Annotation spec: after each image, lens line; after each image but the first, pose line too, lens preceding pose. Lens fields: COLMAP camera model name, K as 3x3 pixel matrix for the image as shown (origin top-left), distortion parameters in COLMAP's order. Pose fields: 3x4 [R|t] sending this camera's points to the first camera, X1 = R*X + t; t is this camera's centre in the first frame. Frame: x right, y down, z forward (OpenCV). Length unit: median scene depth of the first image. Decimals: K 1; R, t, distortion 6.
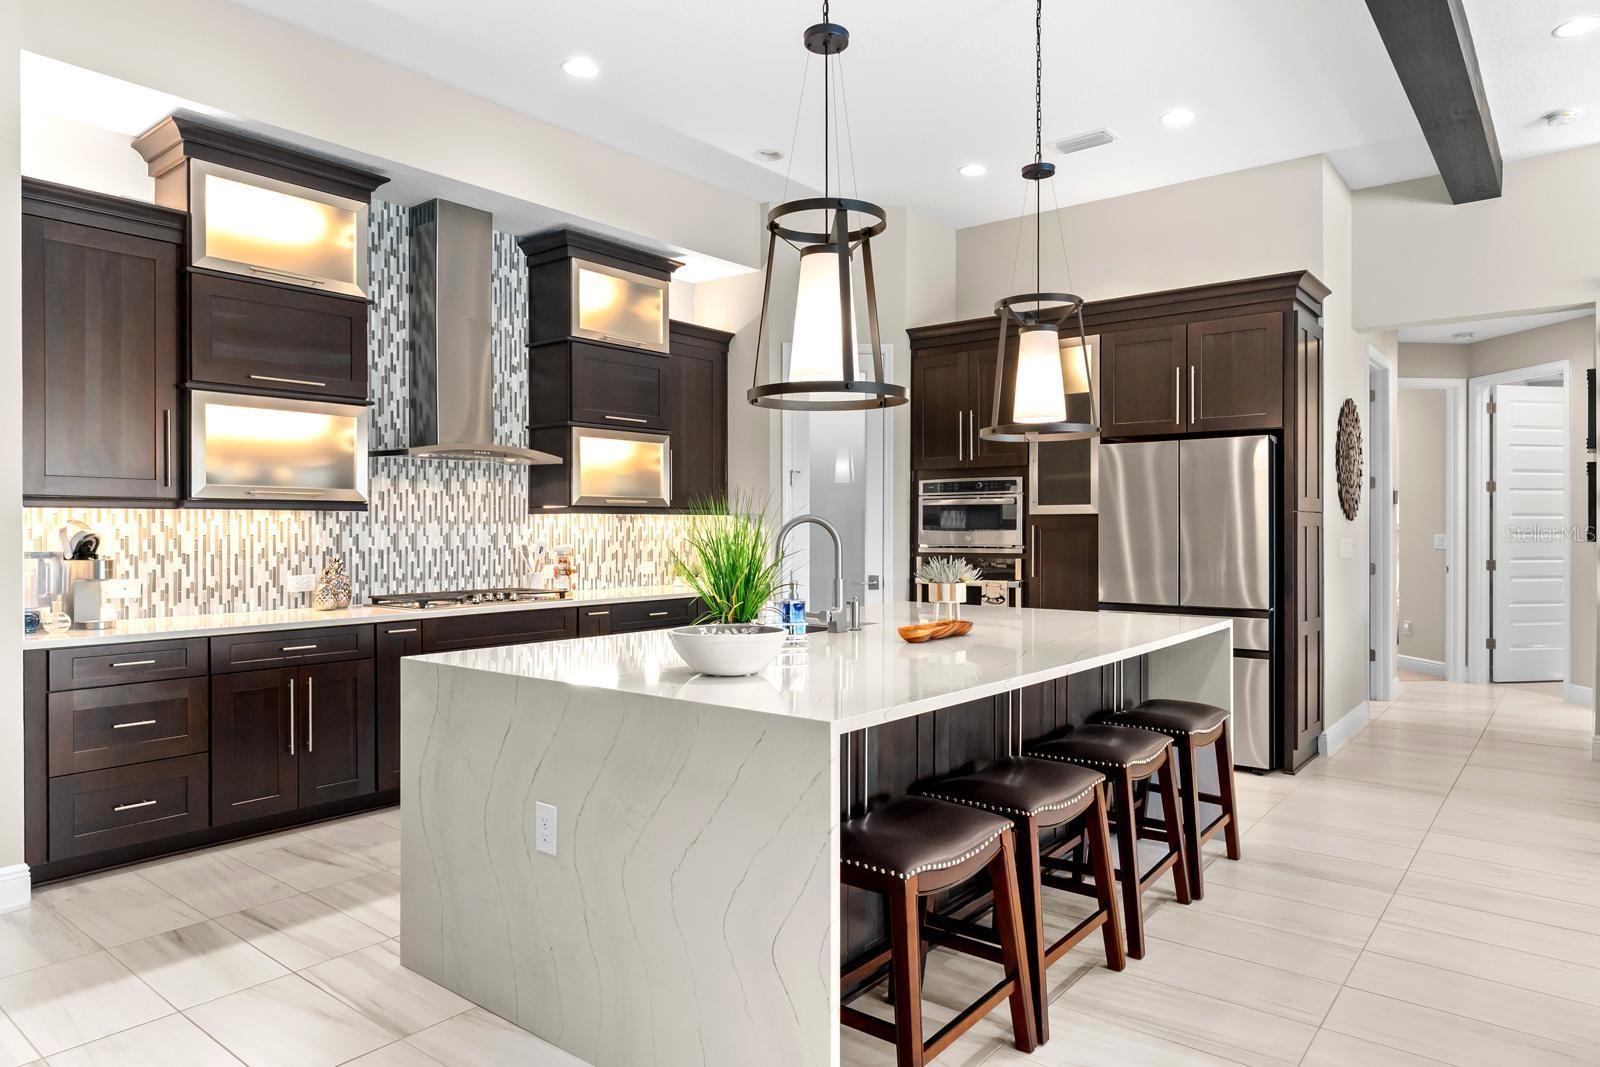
lens RADIAL K [[987.9, 0, 790.0], [0, 987.9, 528.8], [0, 0, 1]] dist [0.002550, 0.001032]
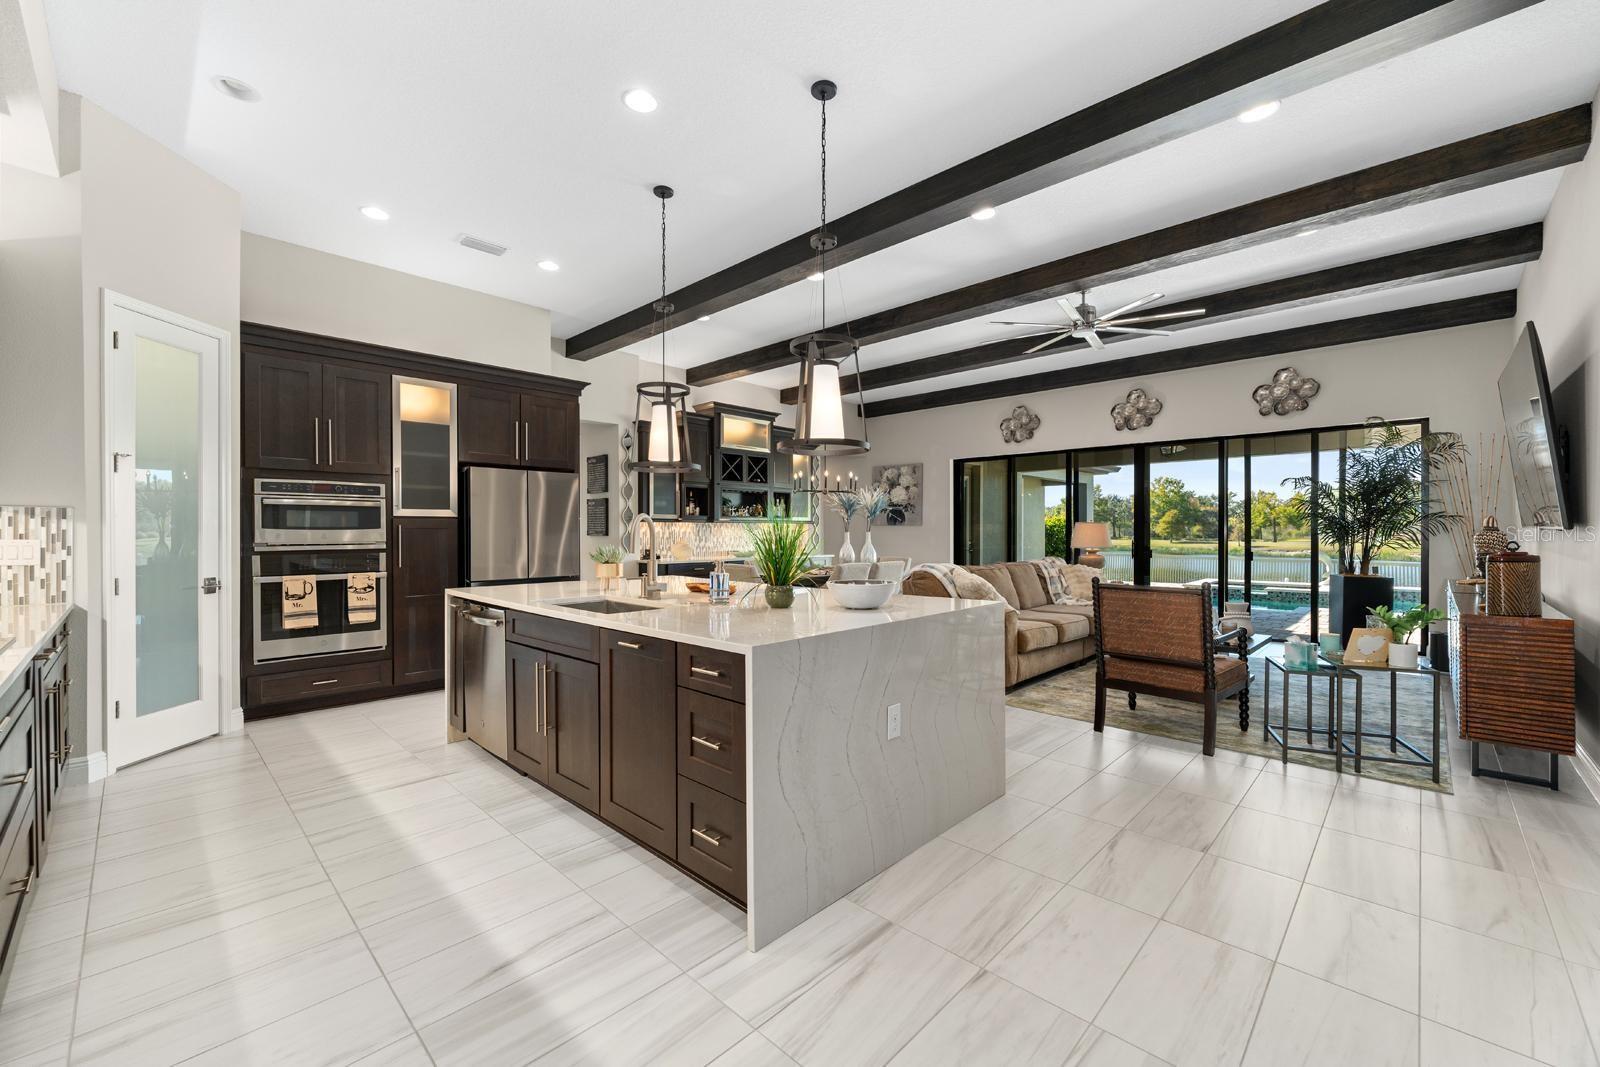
lens RADIAL K [[646.8, 0, 802.0], [0, 646.8, 533.2], [0, 0, 1]] dist [-0.000526, -0.000317]
pose [[0.083662, -0.001390, 0.996493, -0.577305], [0.003253, 0.999994, 0.001121, 0.008356], [-0.996489, 0.003148, 0.083666, 0.496800]]
